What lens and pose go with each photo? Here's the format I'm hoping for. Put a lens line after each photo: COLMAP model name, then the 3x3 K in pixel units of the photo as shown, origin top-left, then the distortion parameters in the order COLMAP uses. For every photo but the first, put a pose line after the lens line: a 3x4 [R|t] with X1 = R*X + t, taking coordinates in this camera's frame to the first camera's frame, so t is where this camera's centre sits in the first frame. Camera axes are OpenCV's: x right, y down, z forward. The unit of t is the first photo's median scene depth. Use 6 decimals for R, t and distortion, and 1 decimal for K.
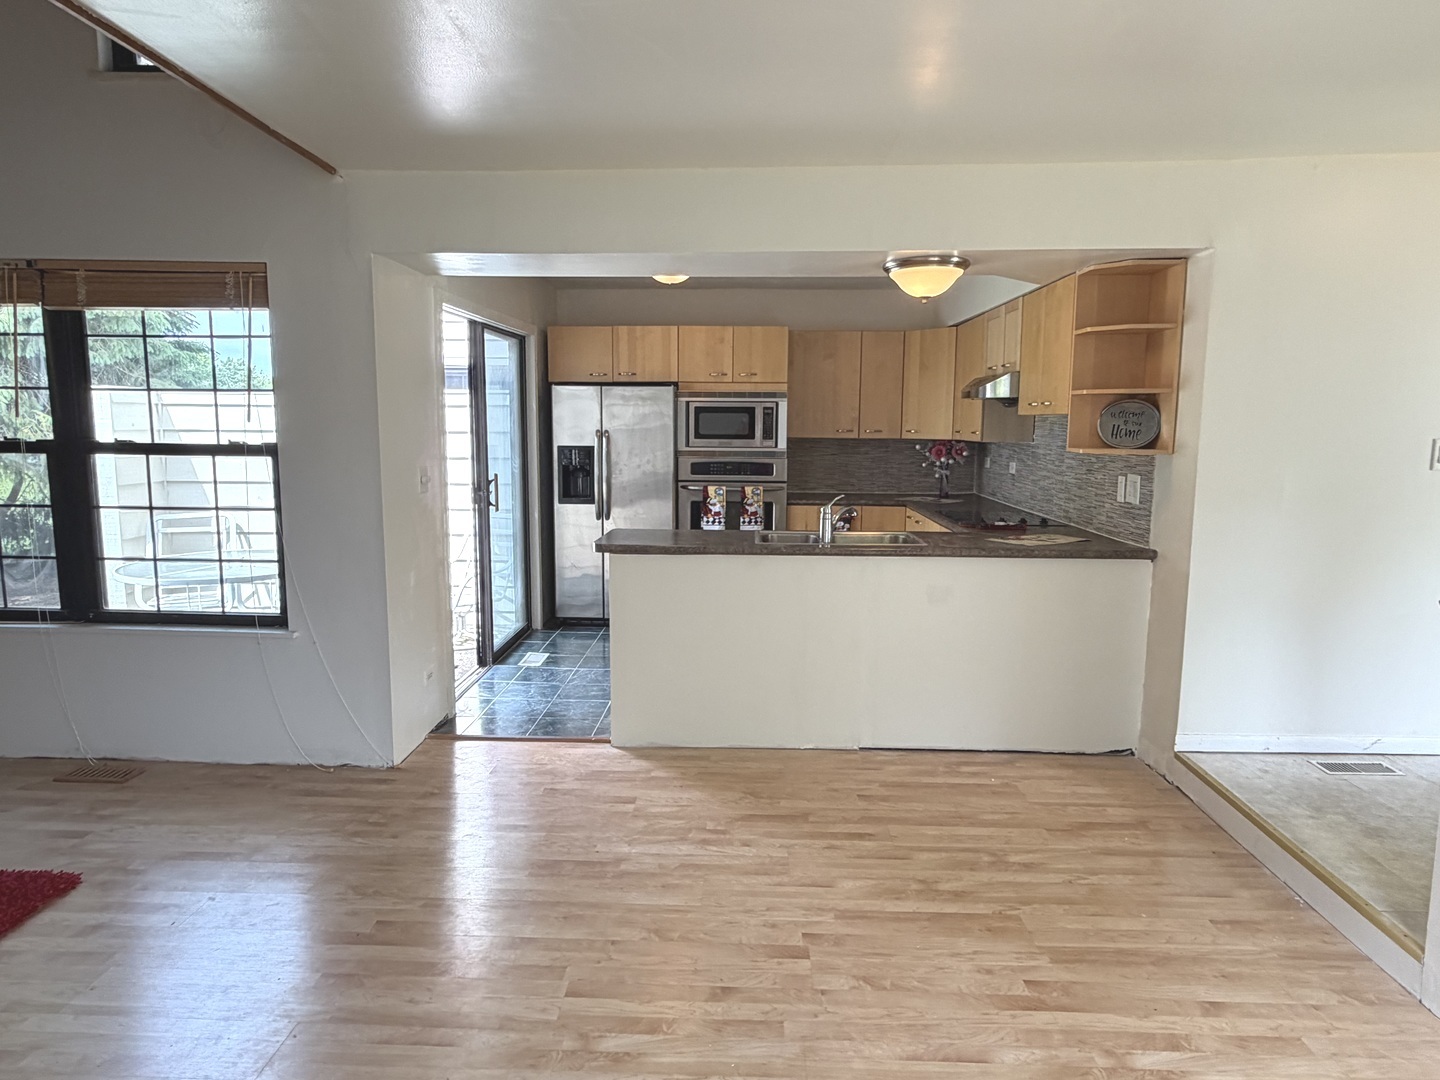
lens RADIAL K [[907.5, 0, 713.4], [0, 907.5, 544.2], [0, 0, 1]] dist [0.002513, 0.000985]
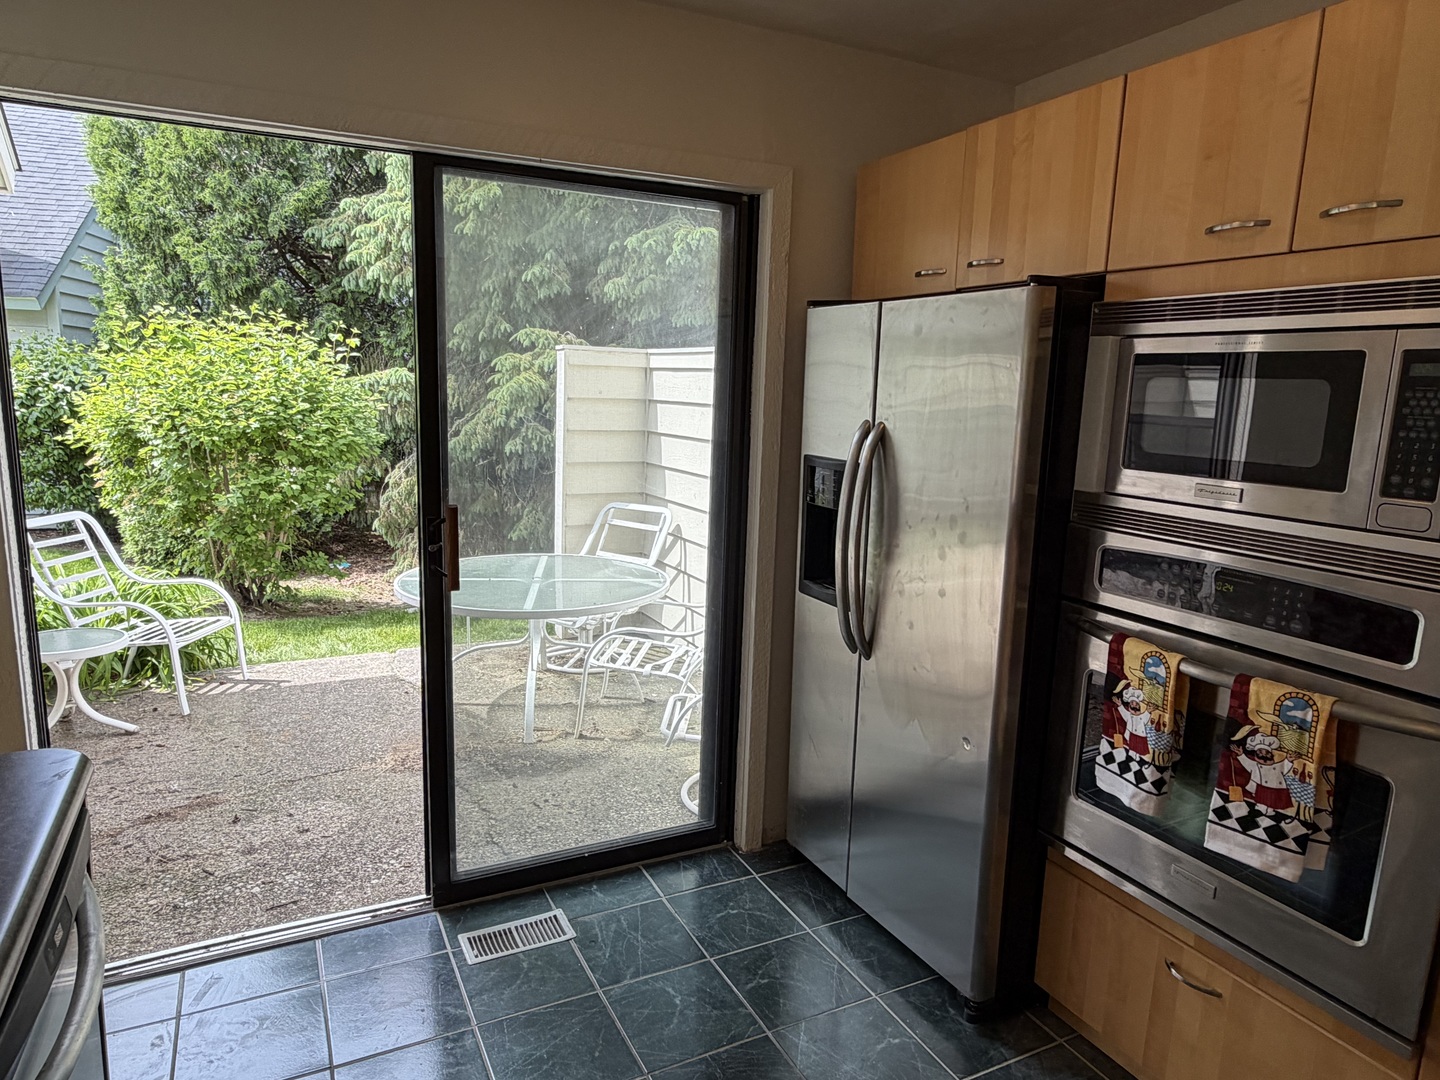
lens RADIAL K [[907.5, 0, 713.4], [0, 907.5, 544.2], [0, 0, 1]] dist [0.002513, 0.000985]
pose [[0.491756, 0.161123, -0.855696, 0.167860], [-0.144214, 0.984229, 0.102448, -0.103215], [0.858707, 0.073023, 0.507237, 0.745764]]
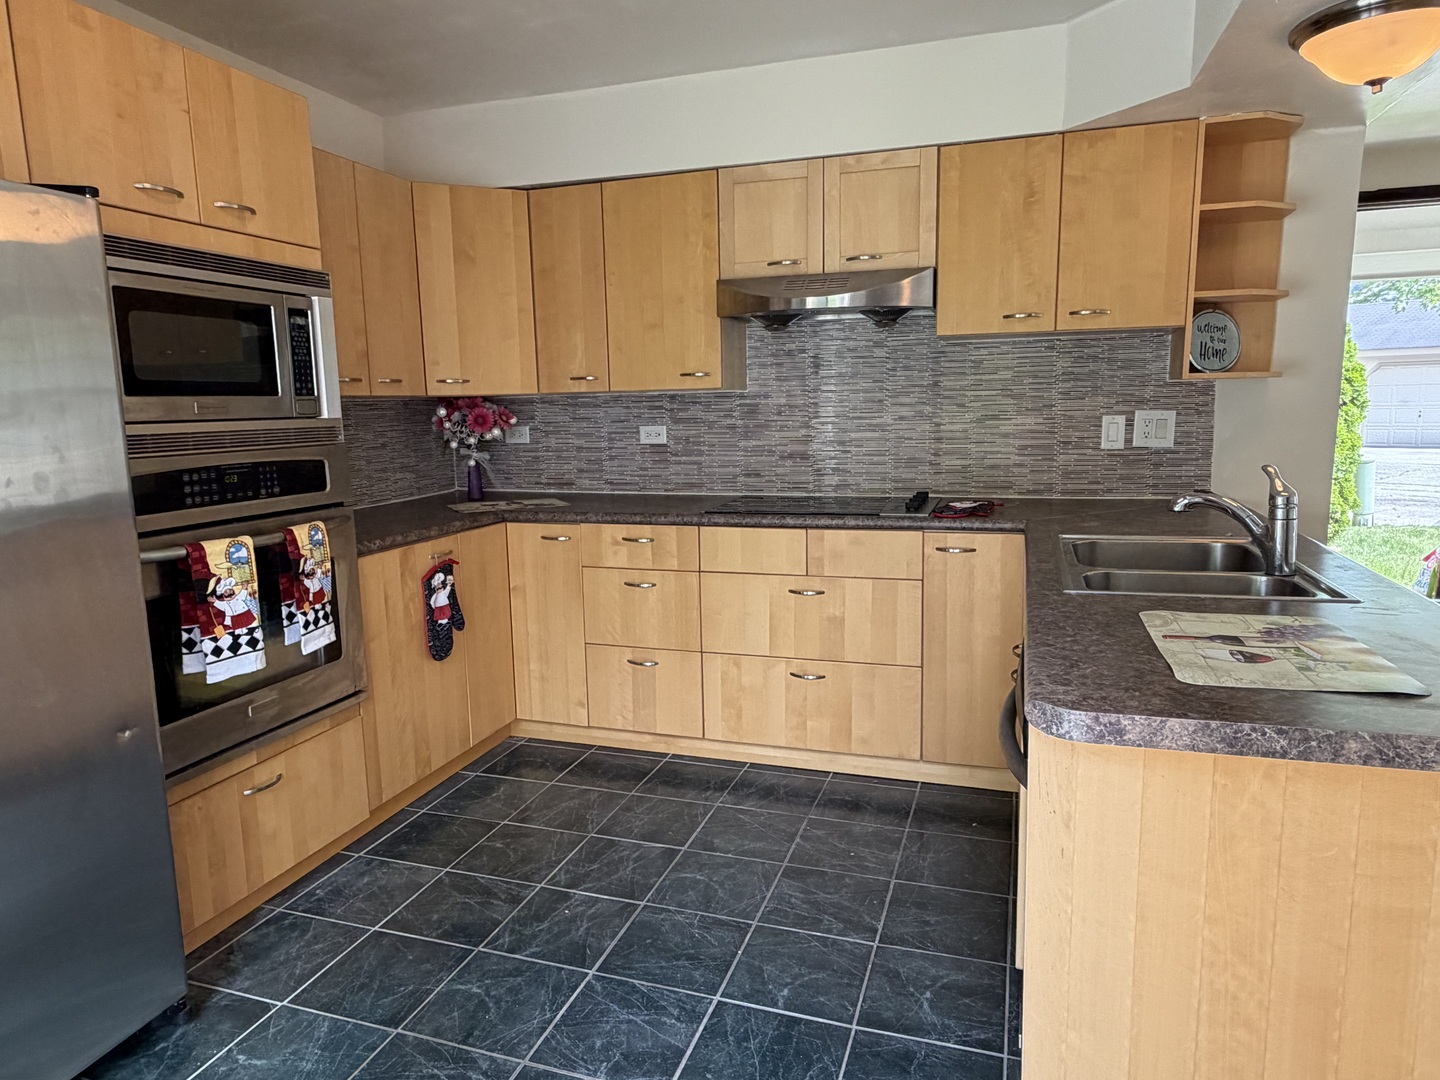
lens RADIAL K [[907.5, 0, 713.4], [0, 907.5, 544.2], [0, 0, 1]] dist [0.002513, 0.000985]
pose [[0.279958, -0.160343, 0.946527, -0.259844], [0.153237, 0.980775, 0.120821, -0.074788], [-0.947704, 0.111219, 0.299146, 0.733836]]
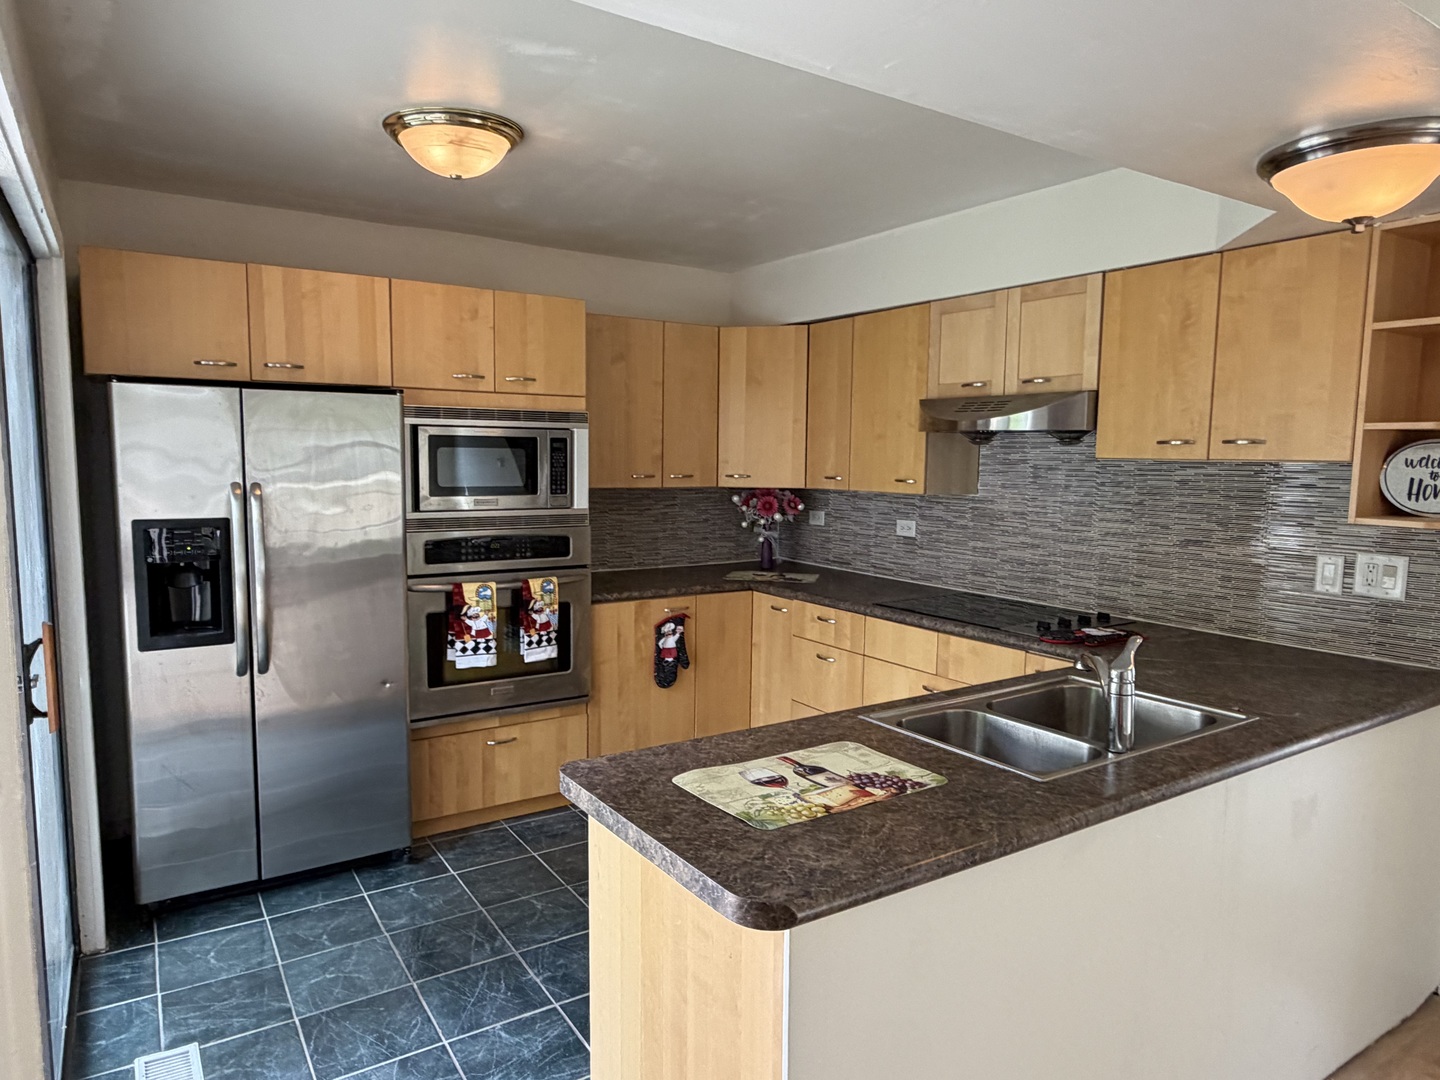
lens RADIAL K [[907.5, 0, 713.4], [0, 907.5, 544.2], [0, 0, 1]] dist [0.002513, 0.000985]
pose [[0.815700, -0.054063, 0.575943, -0.192516], [0.071761, 0.997390, -0.008011, -0.072401], [-0.574007, 0.047865, 0.817451, 0.477050]]
